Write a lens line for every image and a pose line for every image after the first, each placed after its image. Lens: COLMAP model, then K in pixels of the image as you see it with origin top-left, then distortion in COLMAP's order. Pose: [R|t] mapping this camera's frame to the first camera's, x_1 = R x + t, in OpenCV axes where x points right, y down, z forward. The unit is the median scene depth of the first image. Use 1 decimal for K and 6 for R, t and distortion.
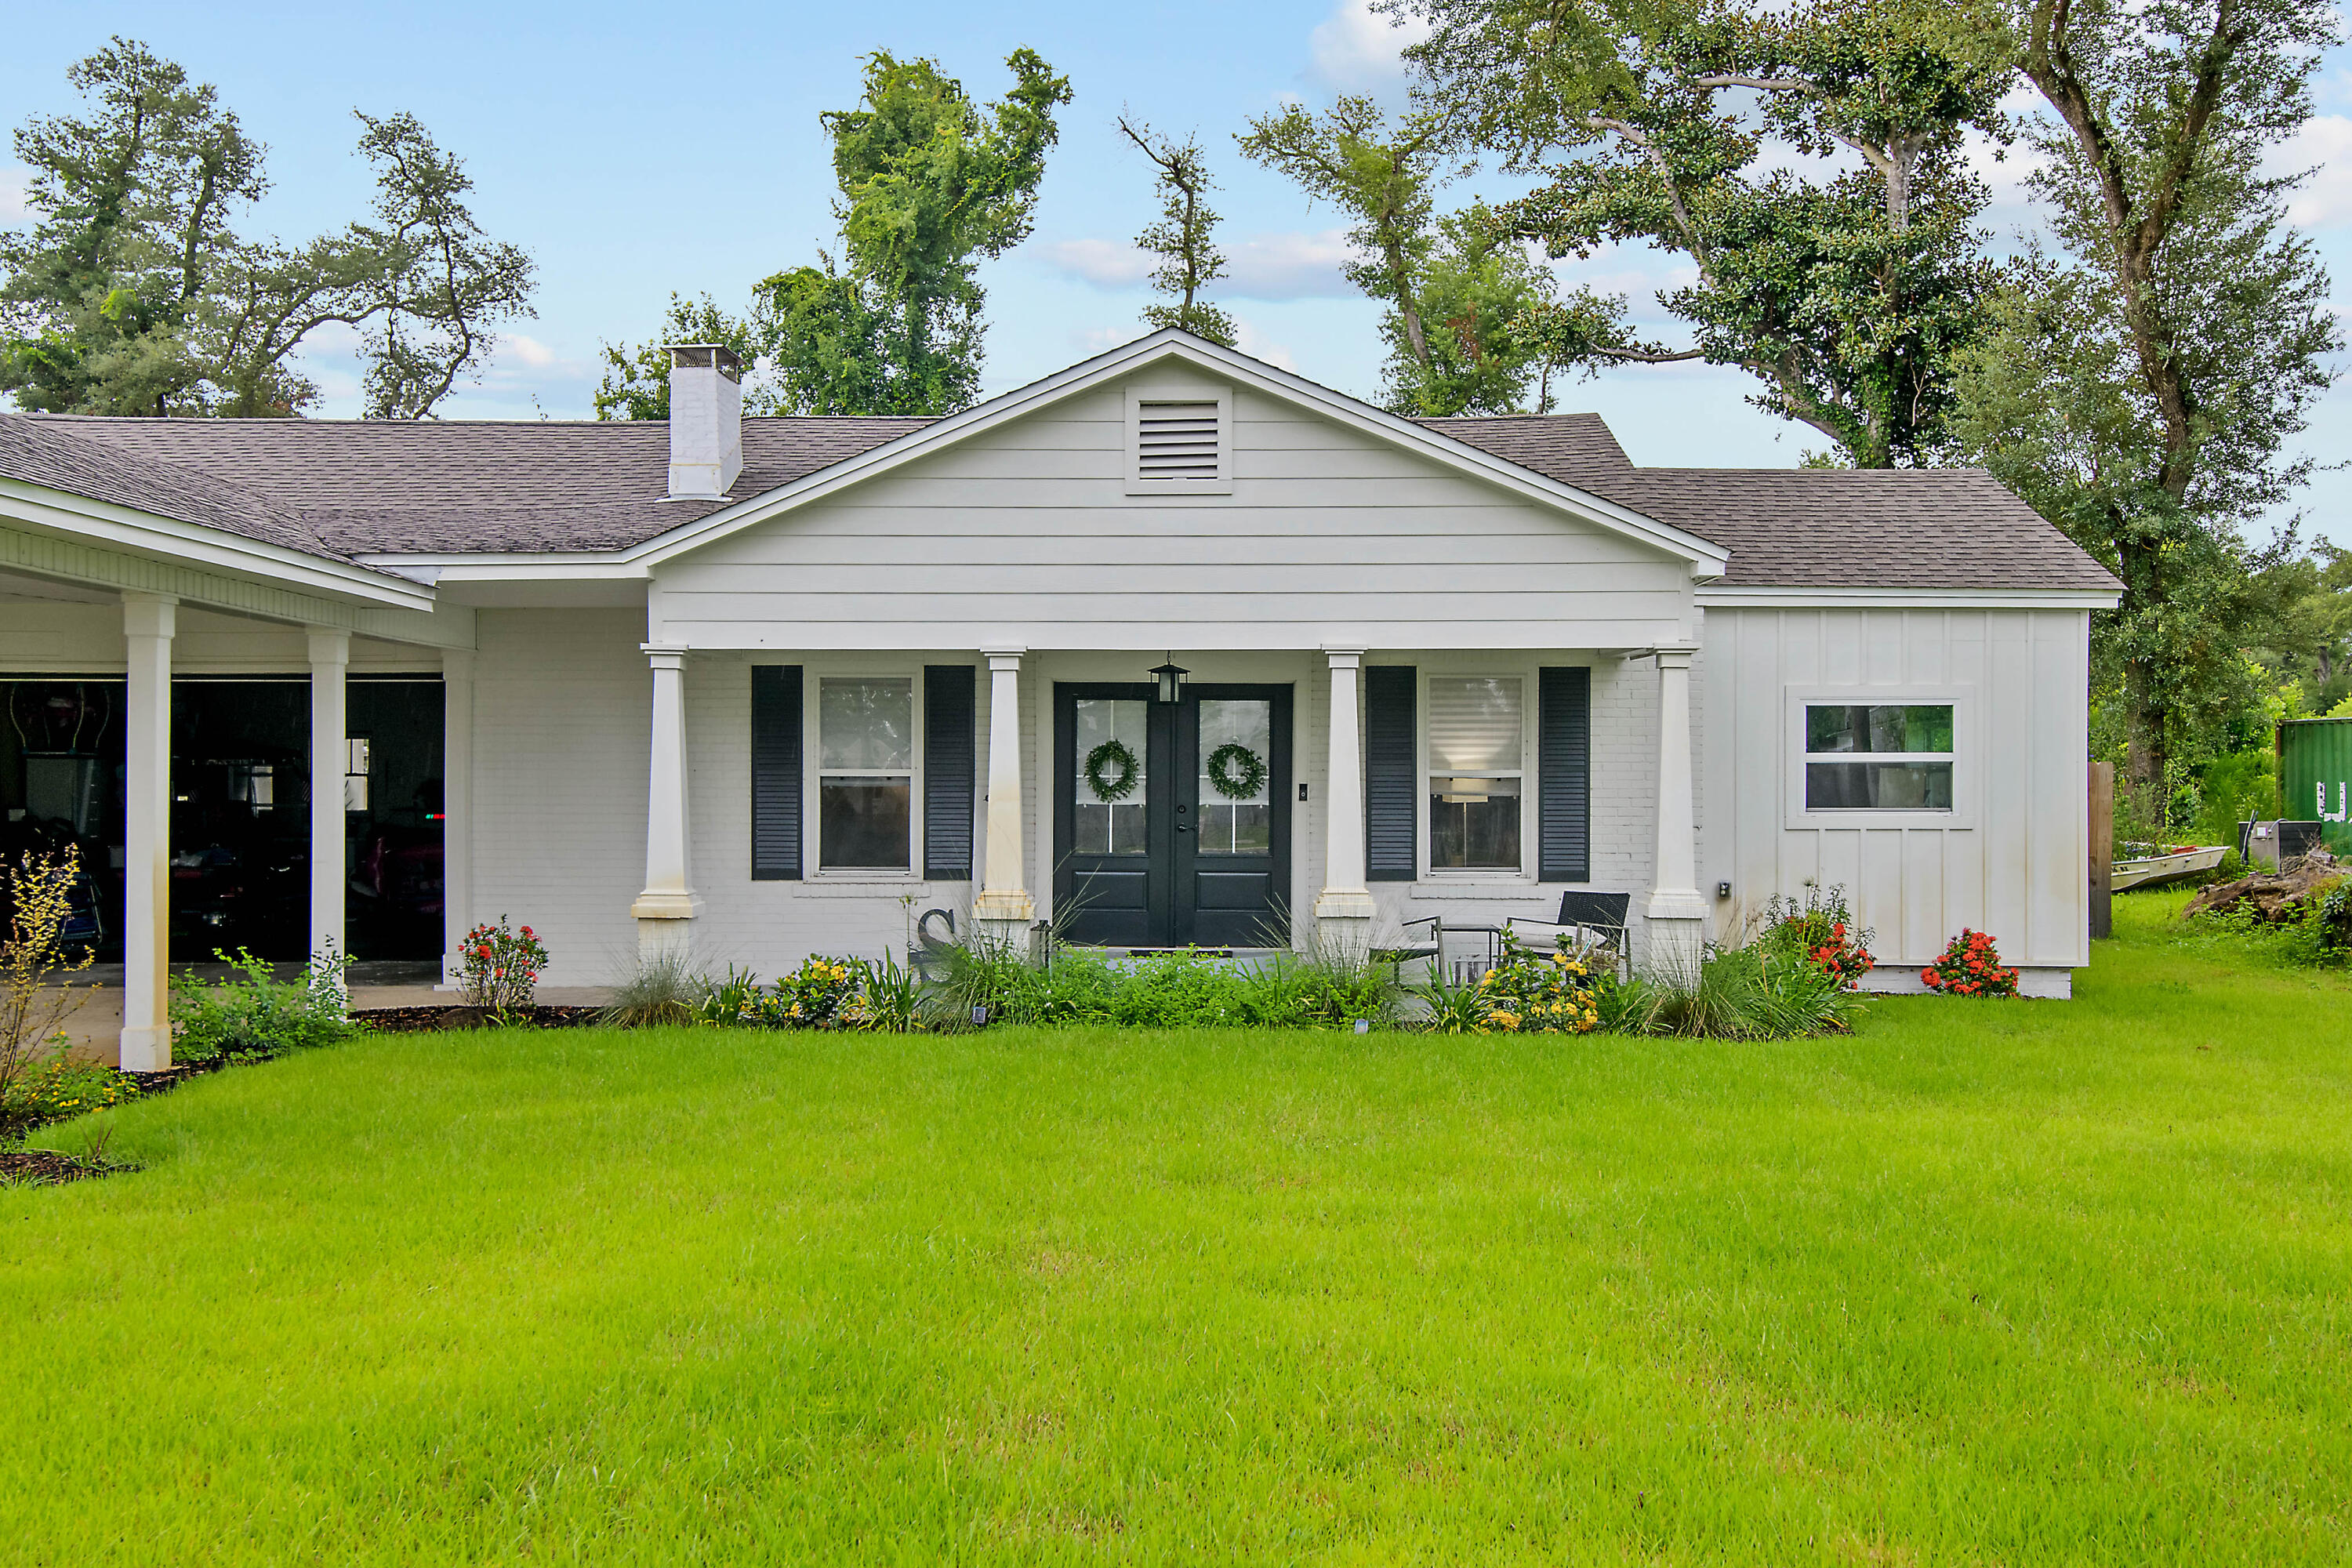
lens RADIAL K [[2305.5, 0, 1176.0], [0, 2305.5, 784.0], [0, 0, 1]] dist [0.132805, -0.173915]
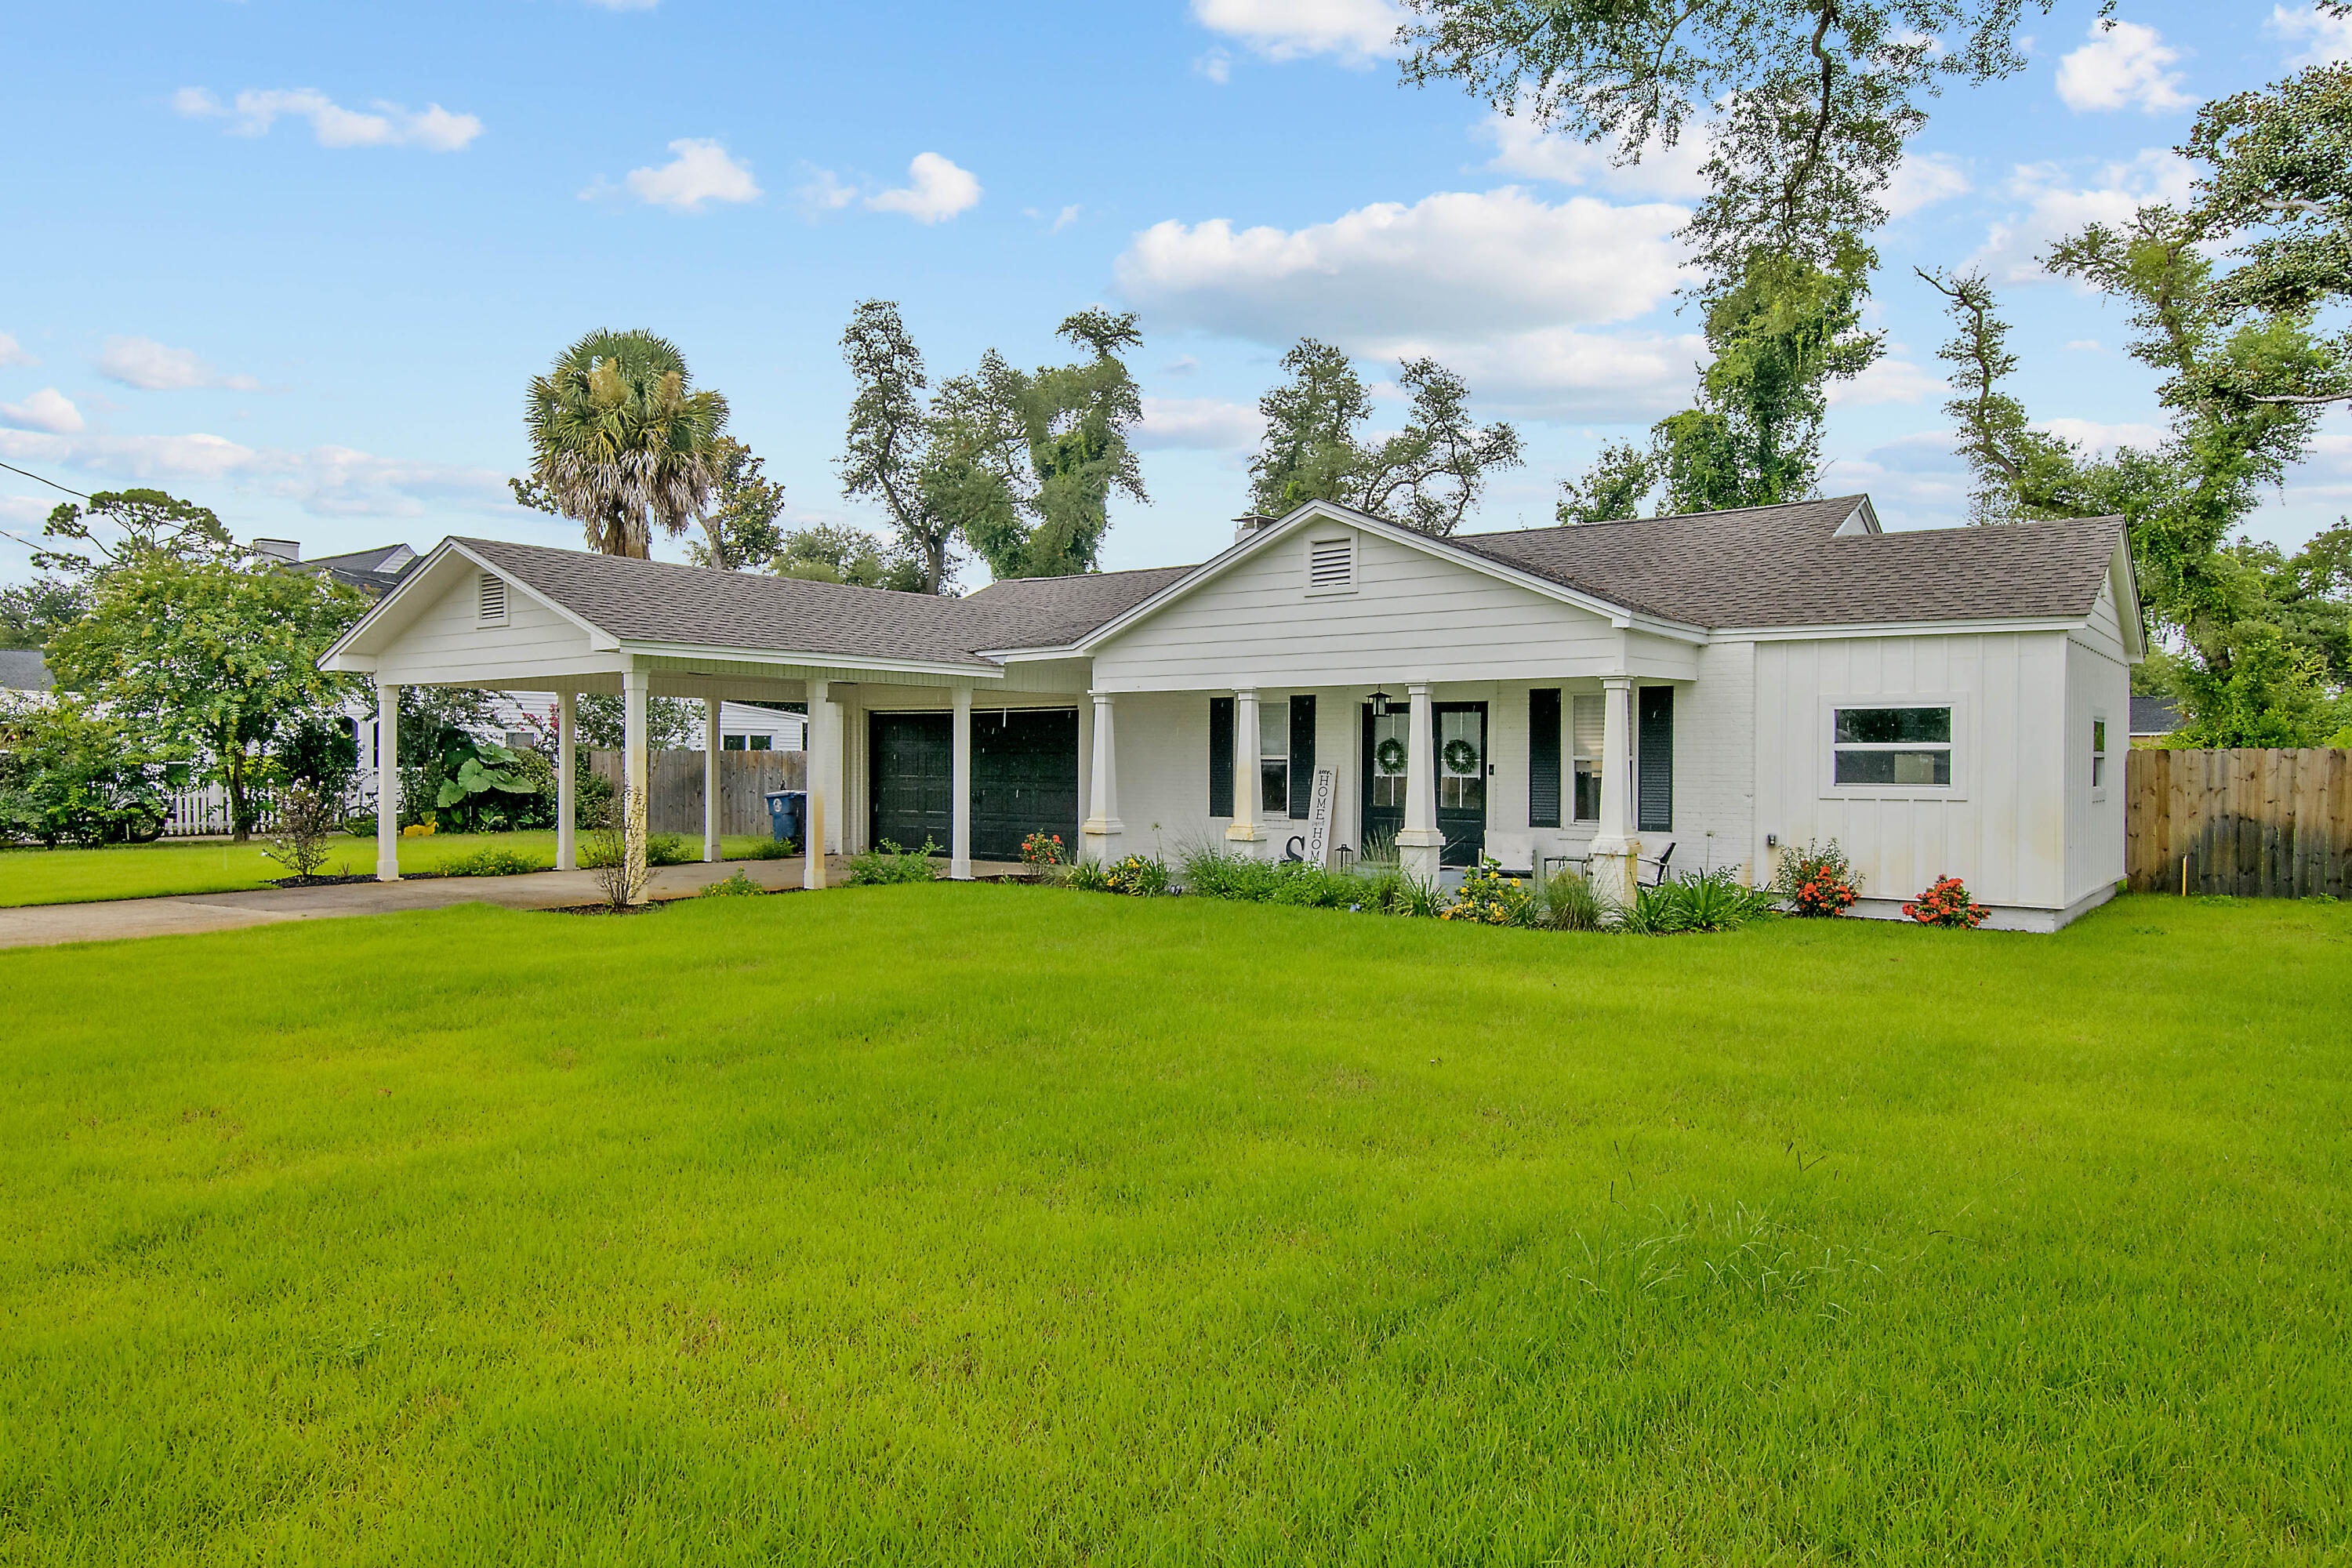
lens RADIAL K [[1643.0, 0, 1176.0], [0, 1643.0, 784.0], [0, 0, 1]] dist [-0.002692, 0.008470]
pose [[0.763503, 0.012070, -0.645692, 0.315889], [-0.002810, 0.999878, 0.015368, -0.001702], [0.645798, -0.009919, 0.763444, -0.000761]]
